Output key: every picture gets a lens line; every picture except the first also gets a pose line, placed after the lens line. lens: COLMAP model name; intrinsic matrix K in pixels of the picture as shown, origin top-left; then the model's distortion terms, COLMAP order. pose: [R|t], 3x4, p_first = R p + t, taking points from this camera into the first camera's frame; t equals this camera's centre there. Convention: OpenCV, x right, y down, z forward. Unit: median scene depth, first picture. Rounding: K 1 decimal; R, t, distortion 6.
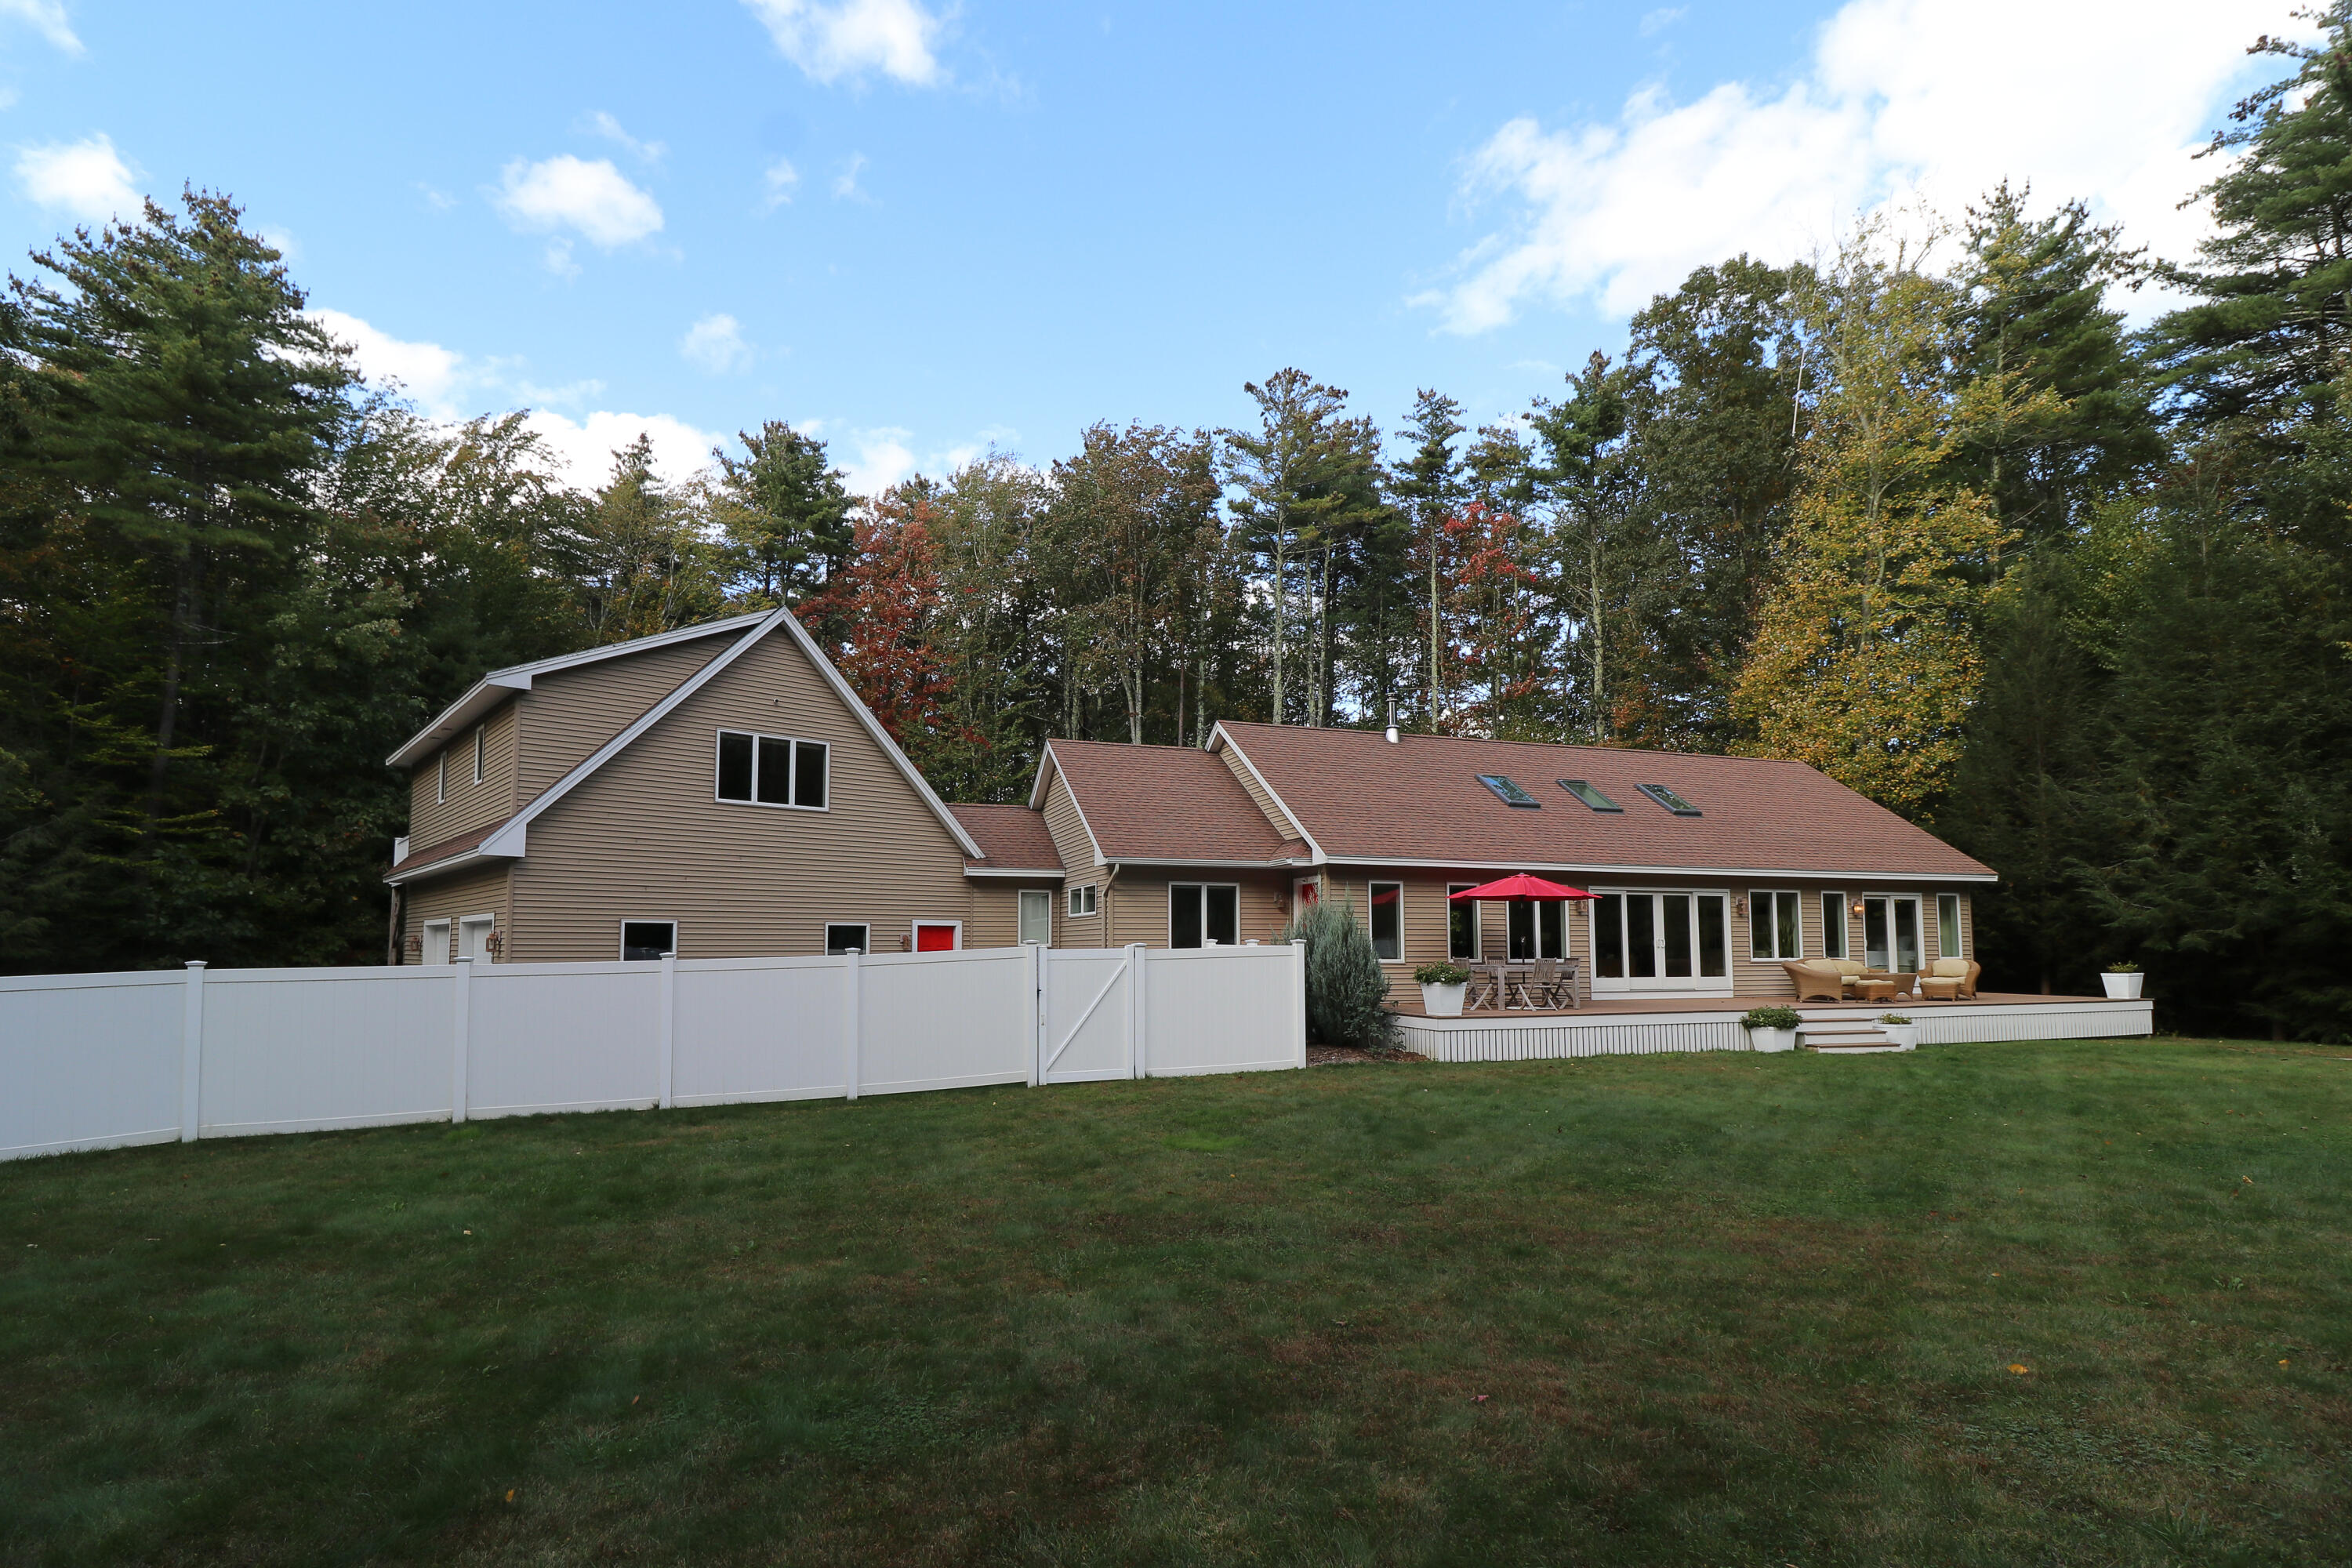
lens RADIAL K [[1105.2, 0, 1175.8], [0, 1105.2, 888.3], [0, 0, 1]] dist [-0.024087, 0.000028]
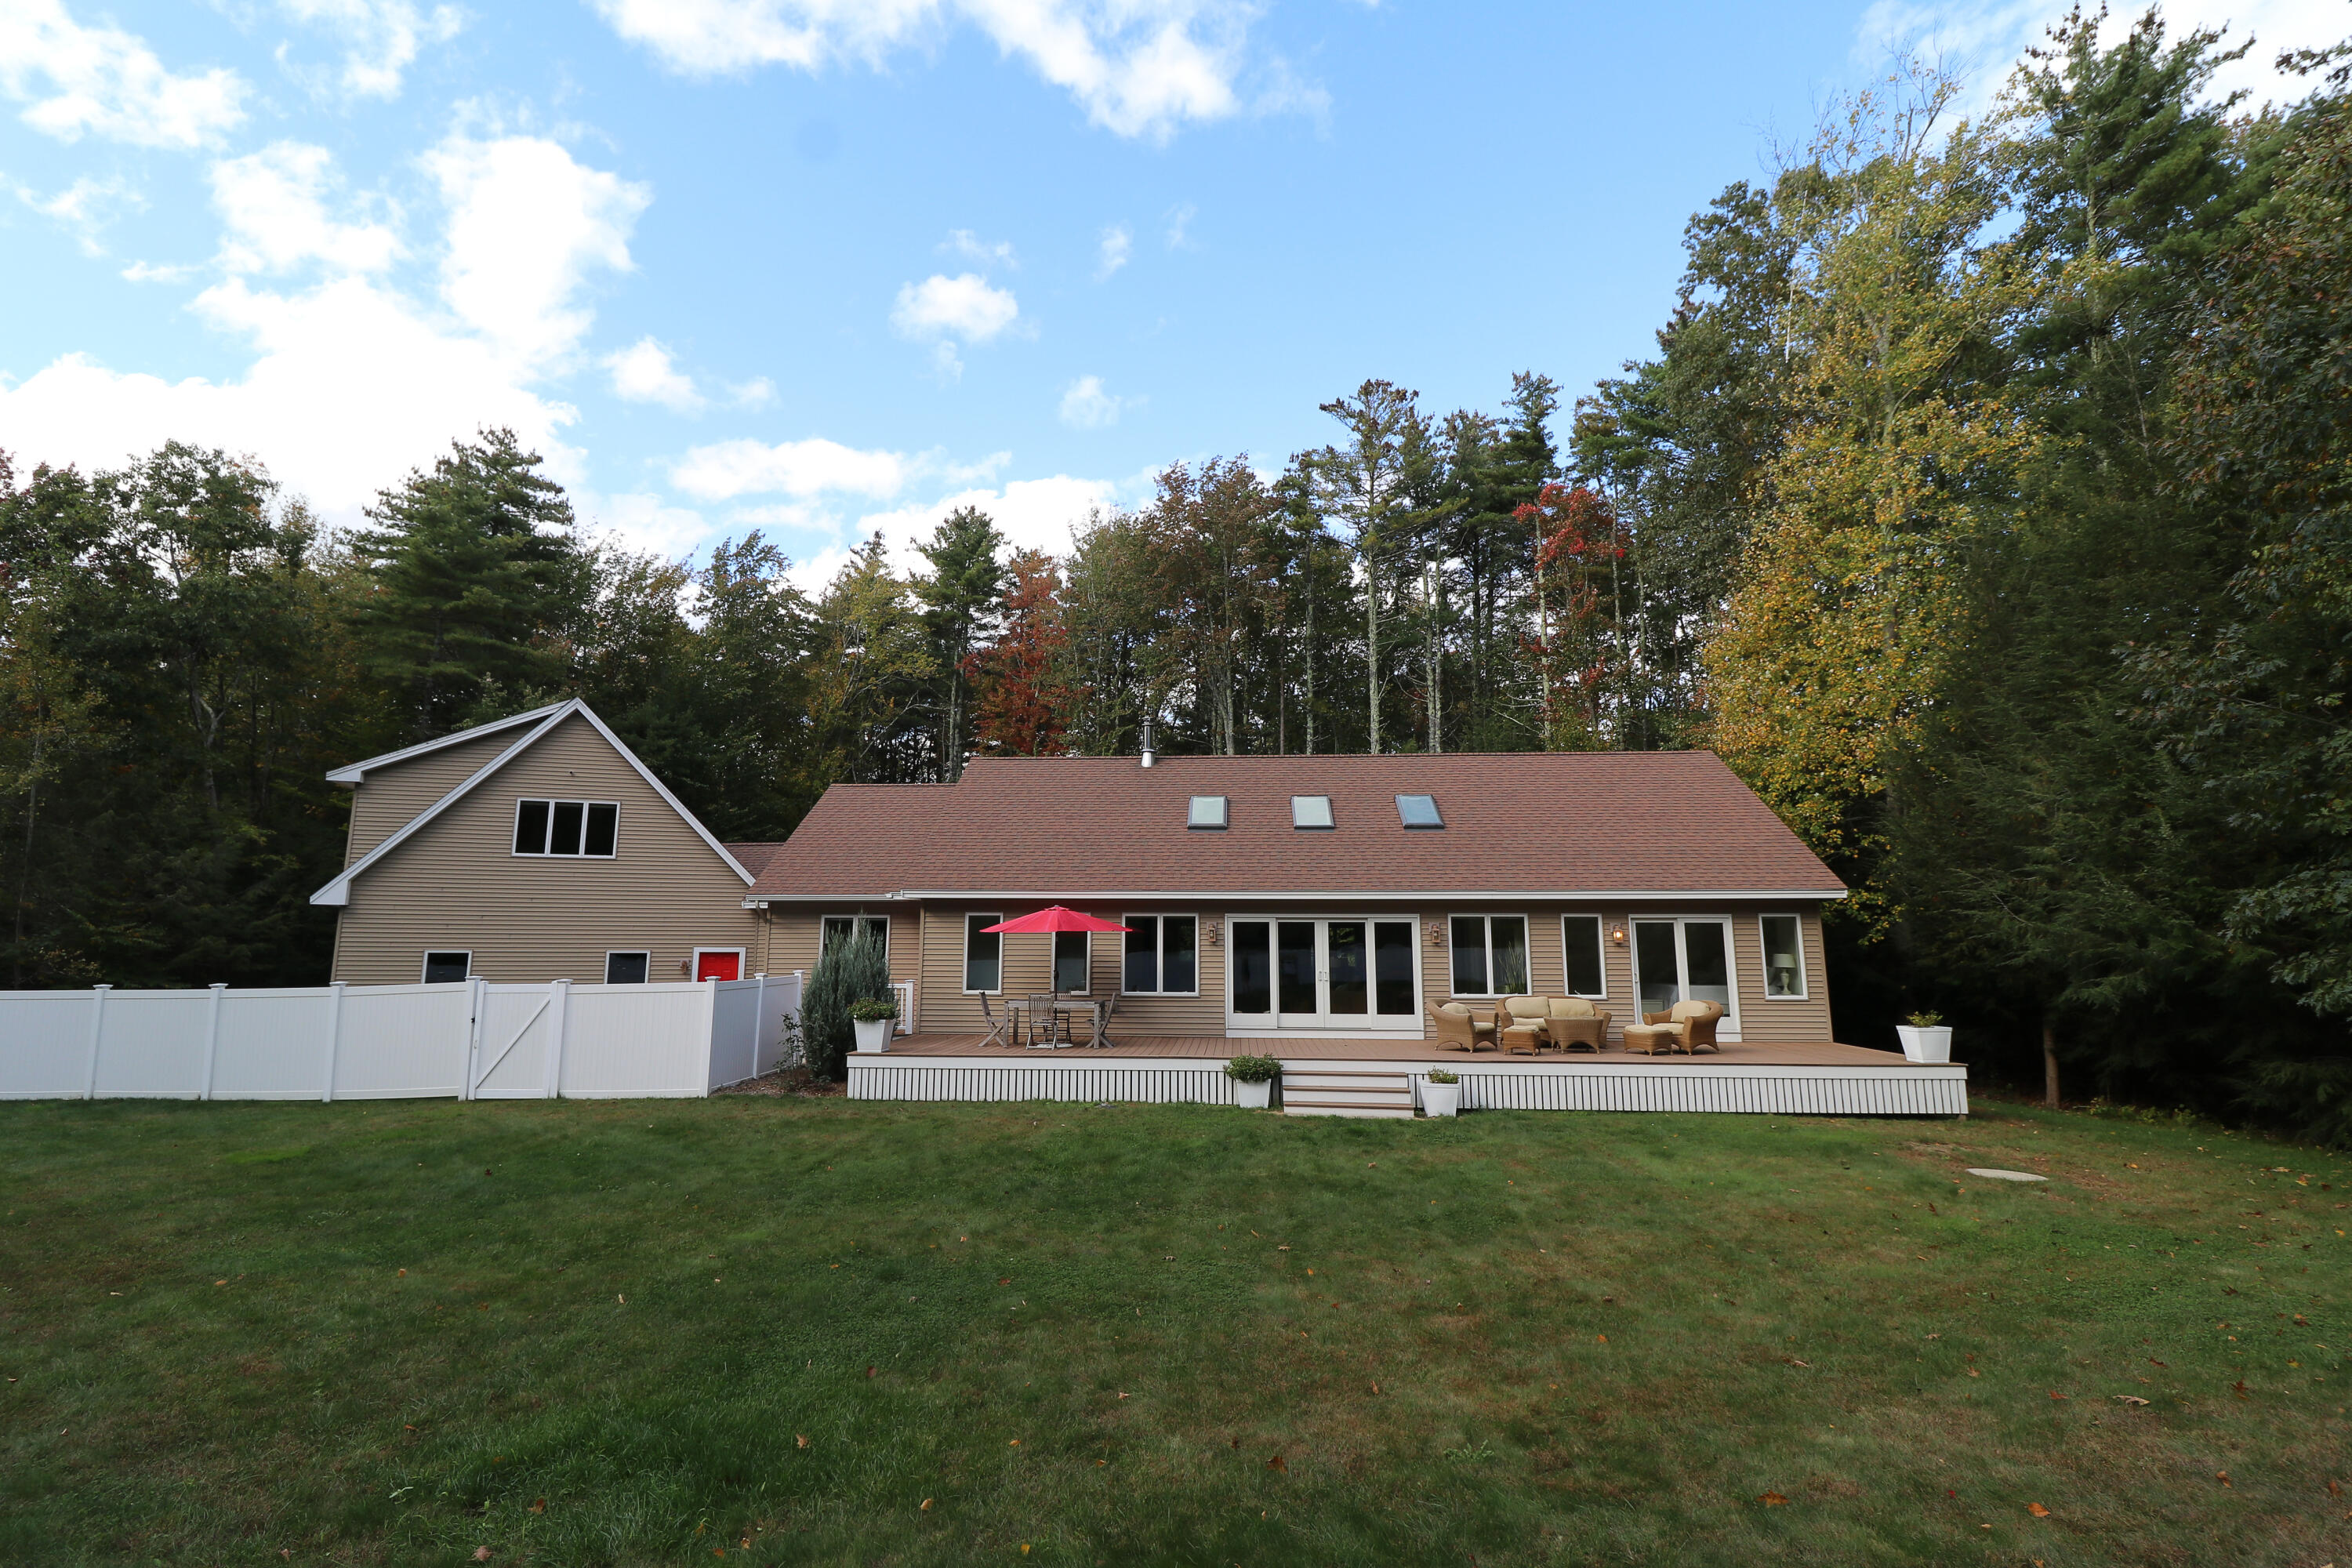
lens RADIAL K [[1150.9, 0, 1231.9], [0, 1150.9, 718.9], [0, 0, 1]] dist [0.016601, -0.025204]
pose [[0.925344, -0.069355, -0.372731, 0.749562], [0.017582, 0.989918, -0.140548, -0.028715], [0.378720, 0.123502, 0.917234, 0.062999]]
